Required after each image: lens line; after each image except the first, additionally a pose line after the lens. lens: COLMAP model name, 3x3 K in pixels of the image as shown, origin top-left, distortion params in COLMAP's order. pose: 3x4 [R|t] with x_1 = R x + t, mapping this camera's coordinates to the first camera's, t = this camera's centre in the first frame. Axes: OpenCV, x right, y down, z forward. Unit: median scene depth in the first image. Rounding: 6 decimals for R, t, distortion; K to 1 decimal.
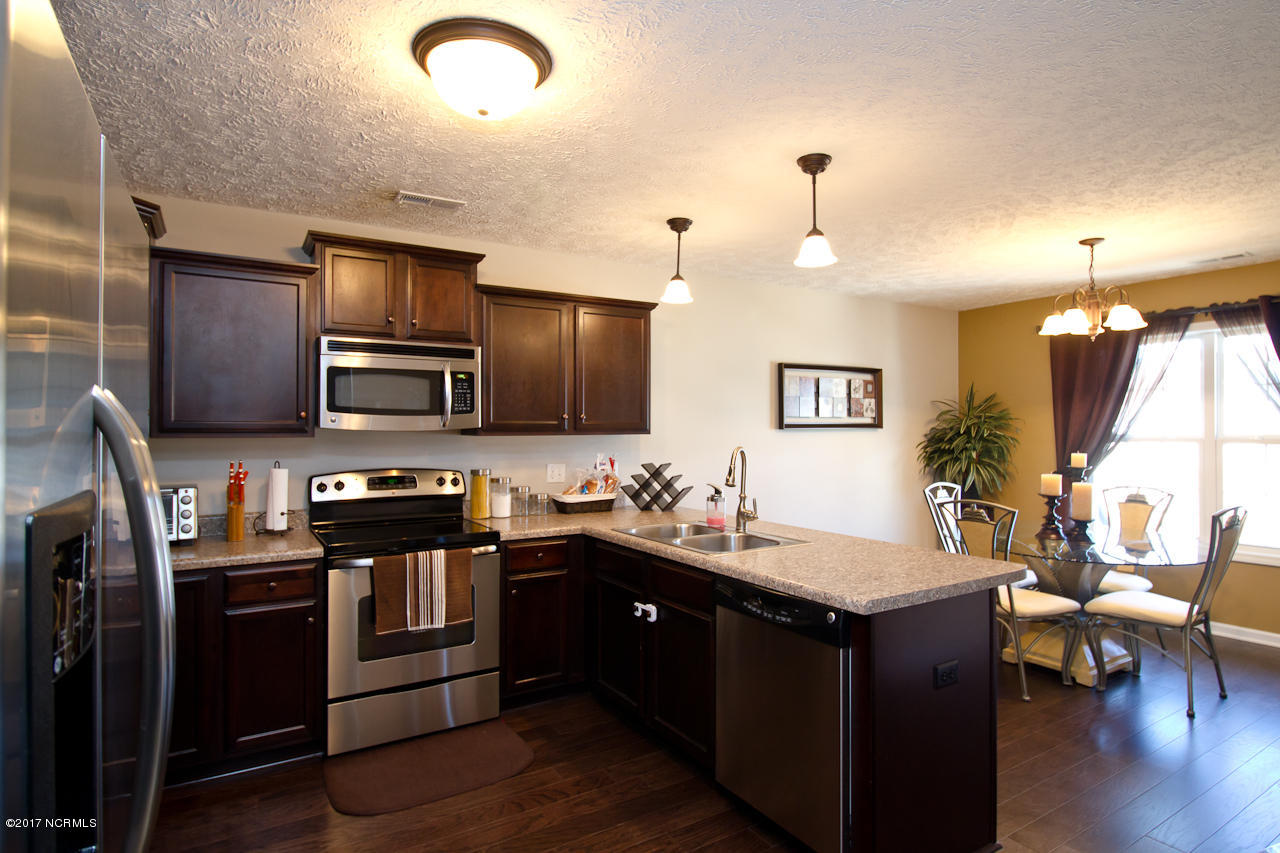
lens RADIAL K [[690.7, 0, 647.4], [0, 690.7, 423.0], [0, 0, 1]] dist [0.005762, -0.011432]
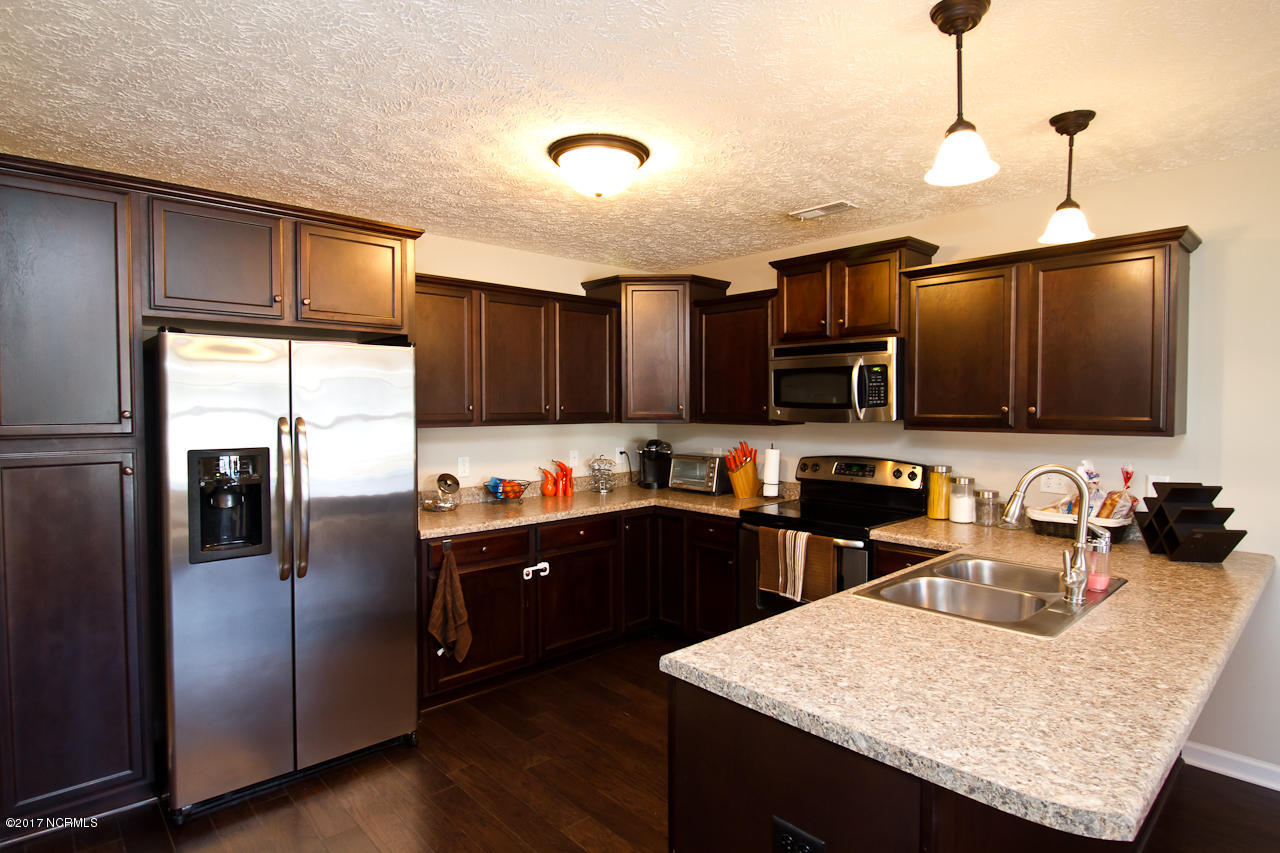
lens RADIAL K [[690.7, 0, 633.8], [0, 690.7, 426.0], [0, 0, 1]] dist [0.005762, -0.011432]
pose [[0.173808, 0.036583, -0.984100, 0.597264], [0.010421, 0.999186, 0.038984, -0.026184], [0.984724, -0.017031, 0.173285, 0.443194]]
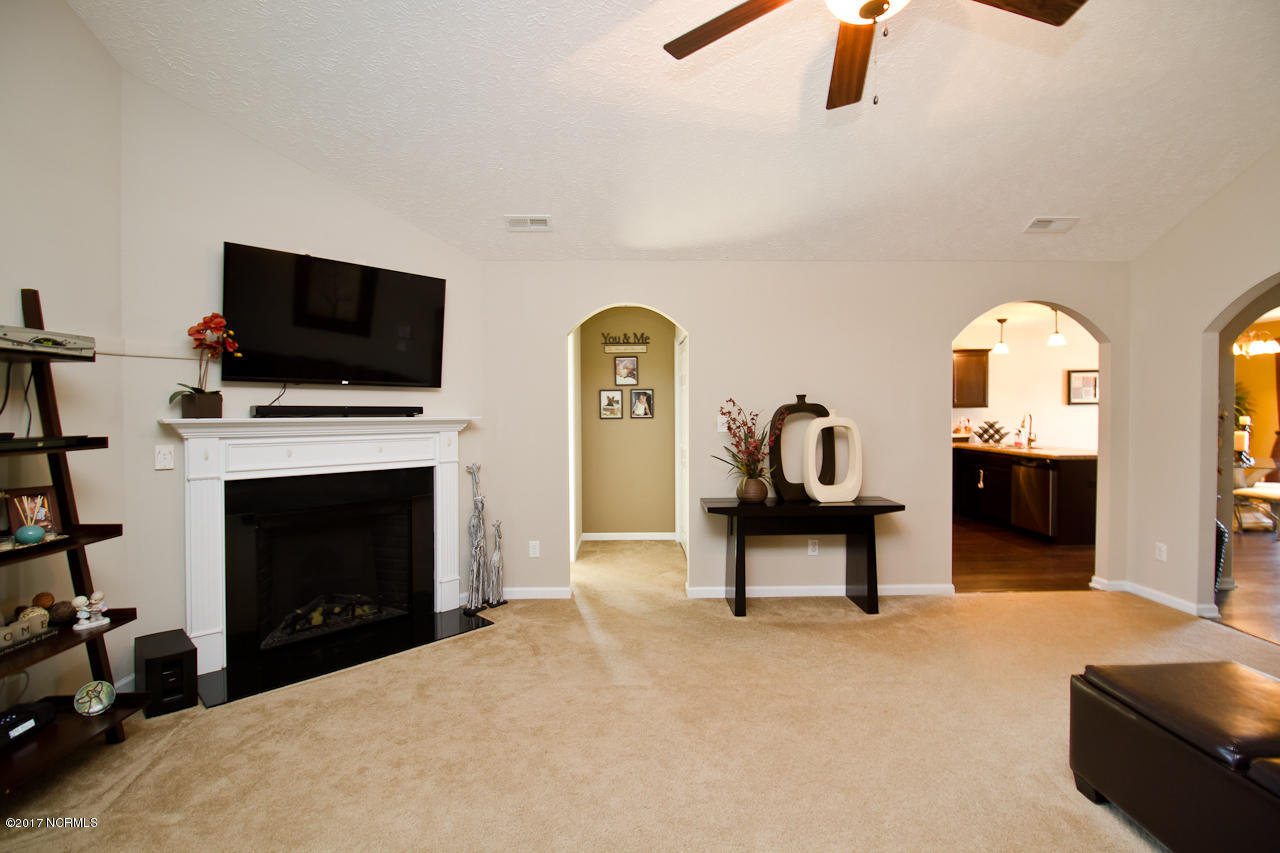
lens RADIAL K [[592.5, 0, 635.3], [0, 592.5, 420.7], [0, 0, 1]] dist [-0.010044, -0.007579]
pose [[0.853561, 0.006972, -0.520946, 0.025649], [0.008223, 0.999606, 0.026852, -0.002966], [0.520928, -0.027204, 0.853167, -1.330765]]
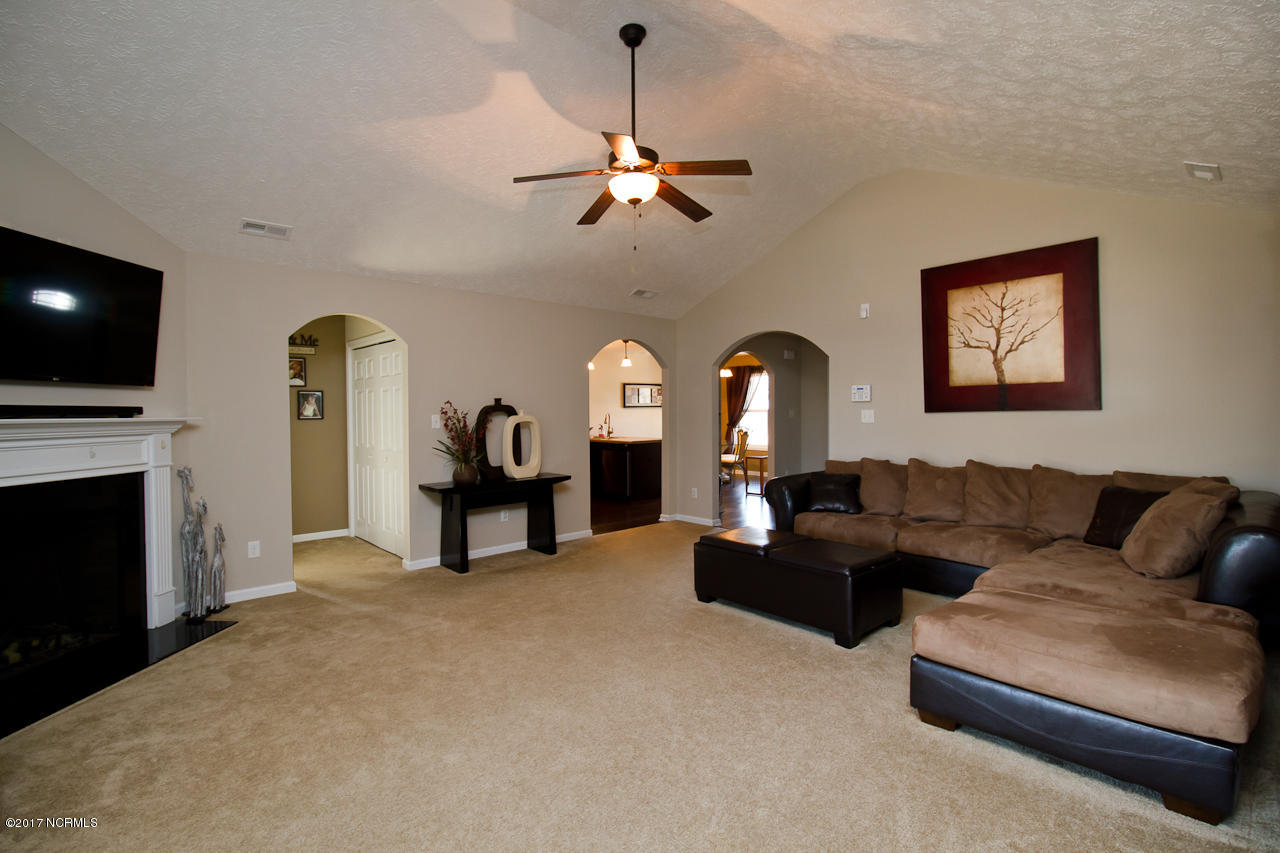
lens RADIAL K [[592.5, 0, 635.6], [0, 592.5, 420.5], [0, 0, 1]] dist [-0.010044, -0.007579]
pose [[0.986052, -0.008678, 0.166208, -0.196306], [0.004496, 0.999664, 0.025519, -0.000867], [-0.166374, -0.024416, 0.985760, -1.708948]]
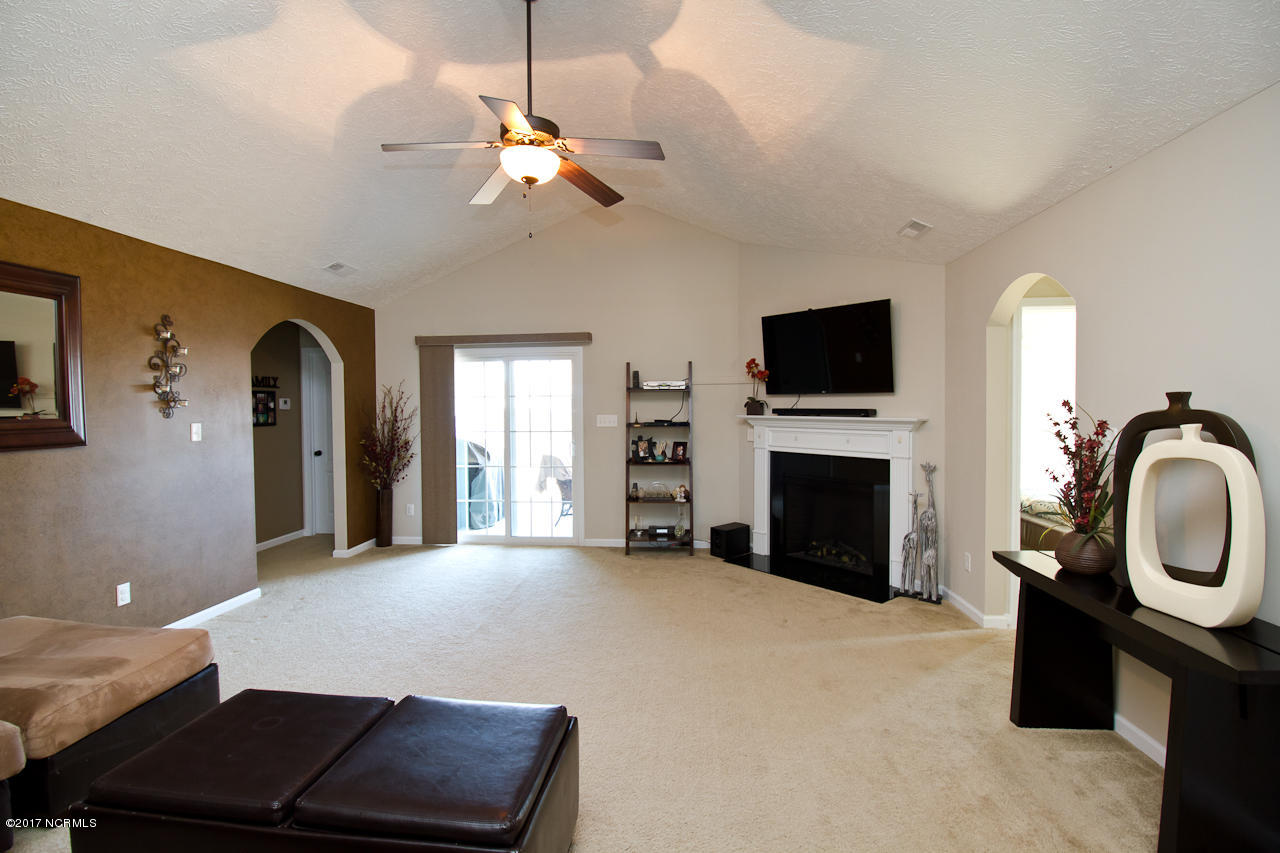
lens RADIAL K [[592.5, 0, 638.7], [0, 592.5, 425.8], [0, 0, 1]] dist [-0.010044, -0.007579]
pose [[-0.614324, 0.032267, -0.788394, 0.462489], [0.013349, 0.999446, 0.030504, -0.011480], [0.788941, 0.008215, -0.614414, -0.277580]]
